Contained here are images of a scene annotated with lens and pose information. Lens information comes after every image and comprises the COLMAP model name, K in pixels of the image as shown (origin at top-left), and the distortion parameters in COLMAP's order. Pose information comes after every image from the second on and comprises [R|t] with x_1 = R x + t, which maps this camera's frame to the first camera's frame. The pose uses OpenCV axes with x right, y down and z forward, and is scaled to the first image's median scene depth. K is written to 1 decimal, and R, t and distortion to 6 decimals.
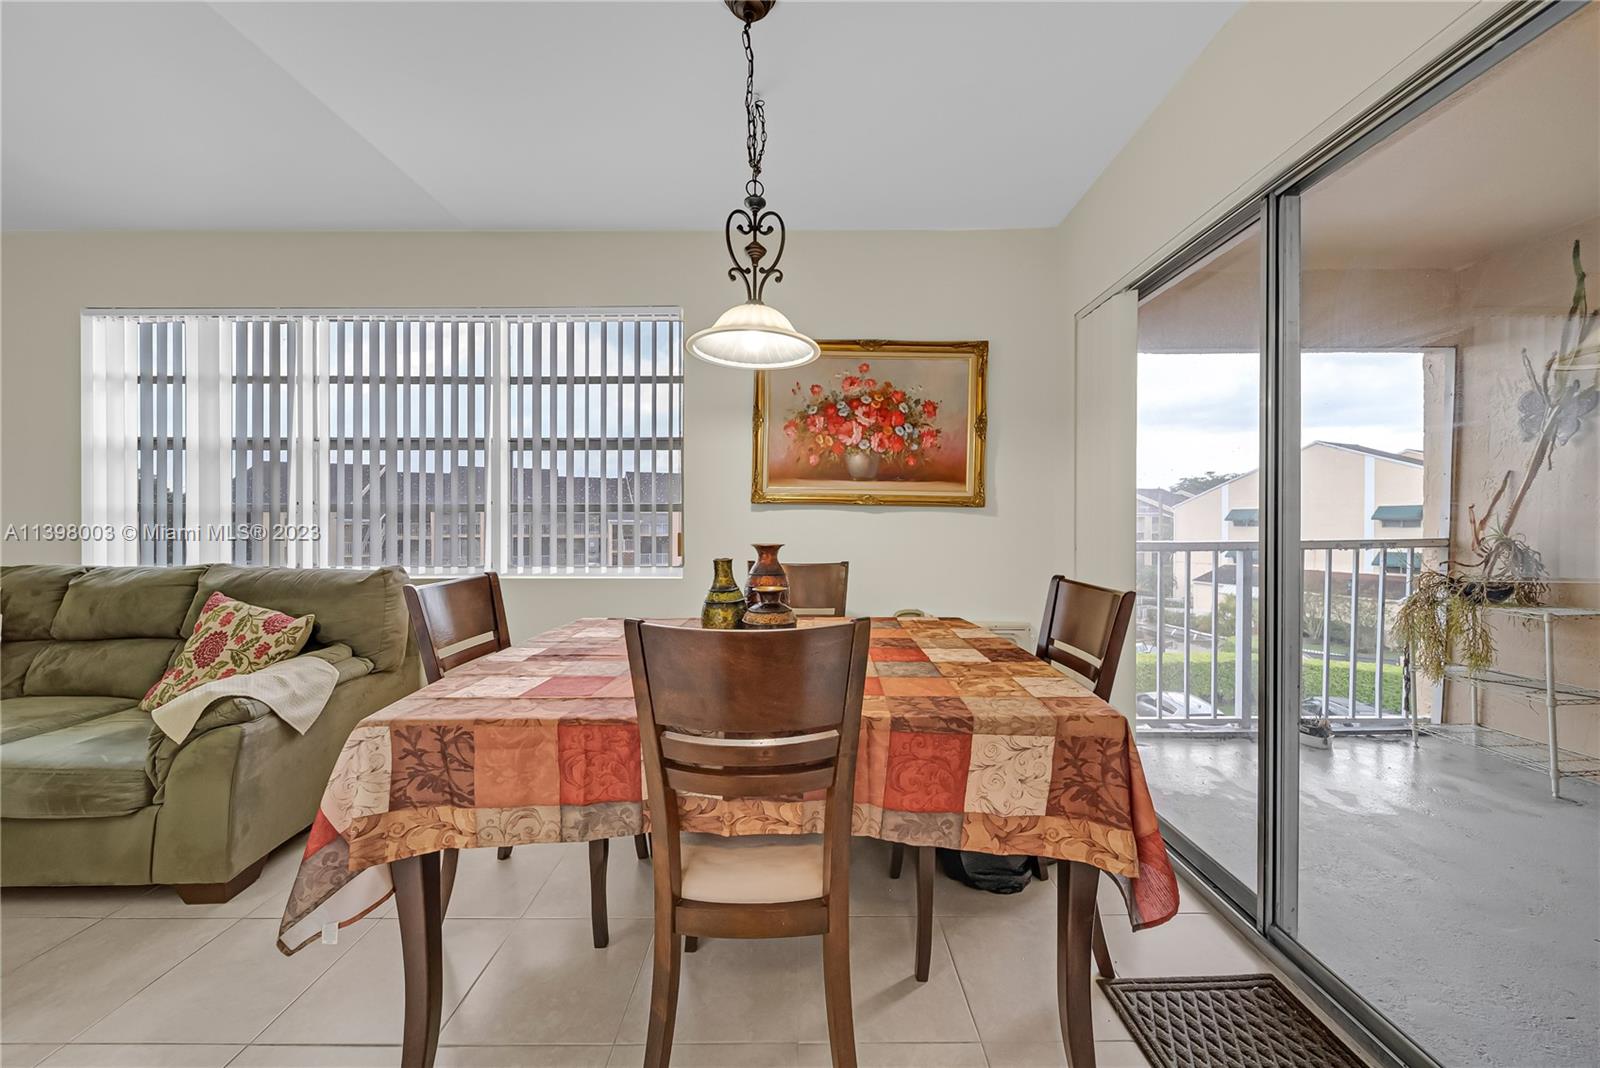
lens RADIAL K [[564.8, 0, 800.0], [0, 564.8, 525.0], [0, 0, 1]] dist [0.001845, -0.002083]
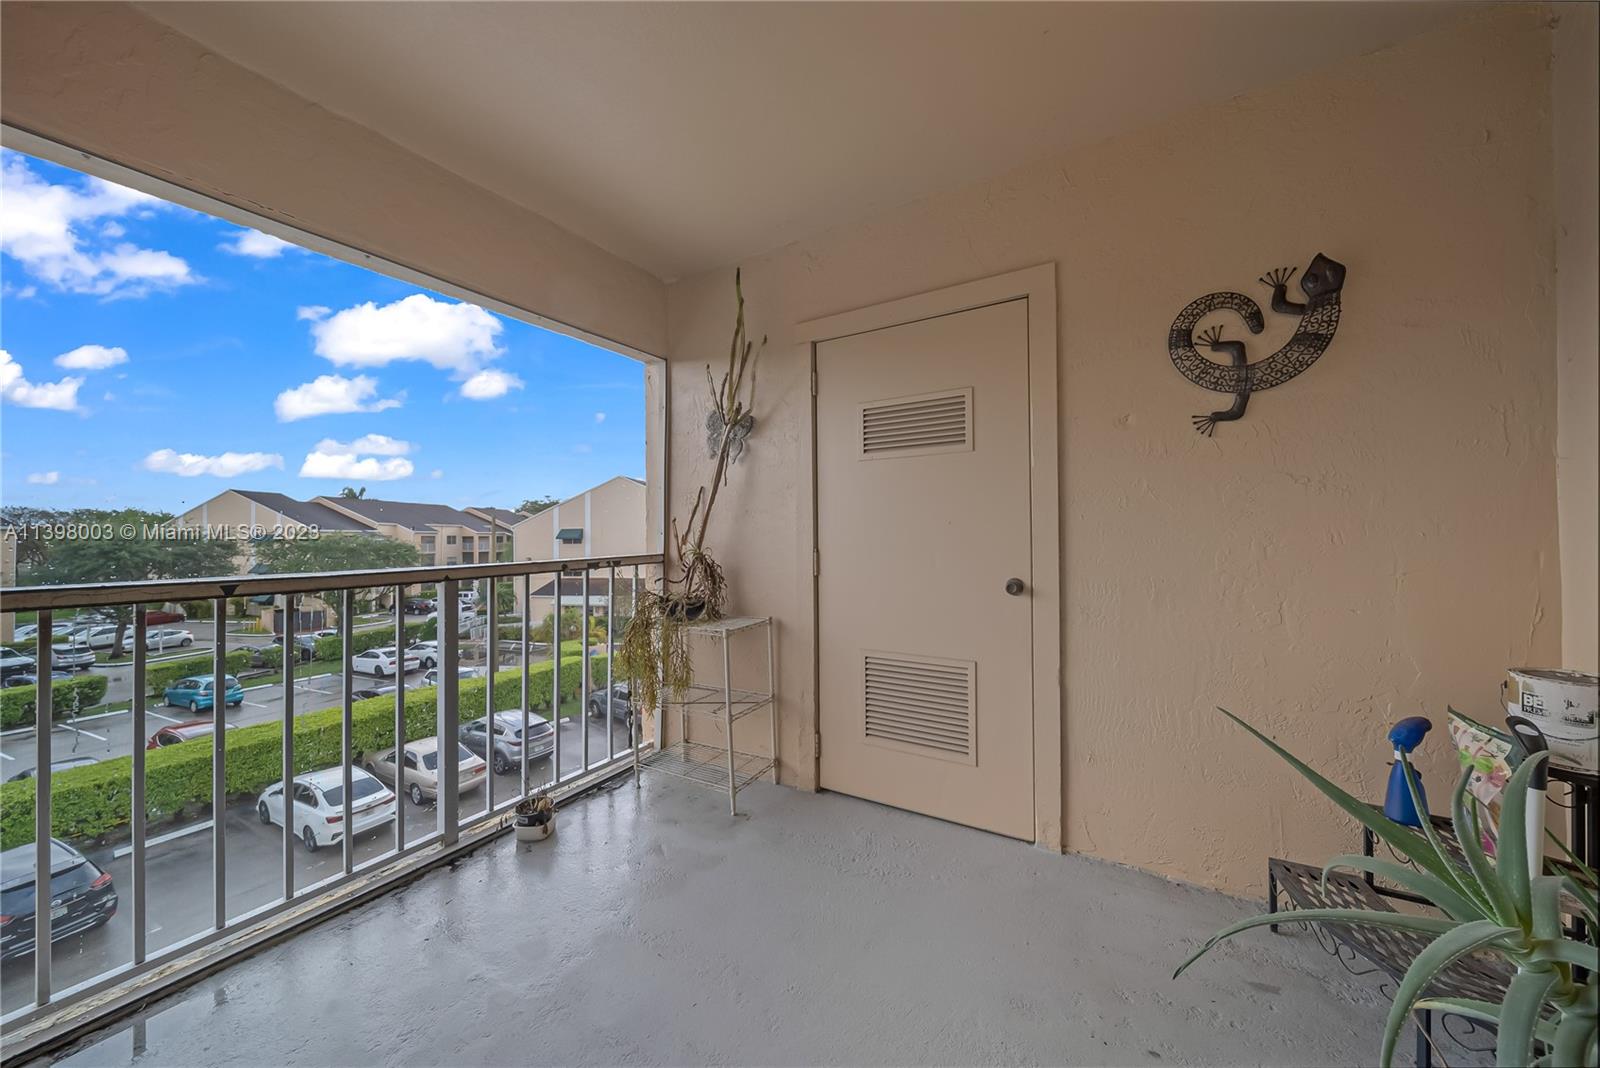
lens RADIAL K [[564.8, 0, 808.5], [0, 564.8, 530.5], [0, 0, 1]] dist [0.001845, -0.002083]
pose [[0.489036, 0.005274, 0.872248, 0.487182], [0.016163, 0.999755, -0.015107, 0.001678], [-0.872114, 0.021486, 0.488831, 0.350638]]
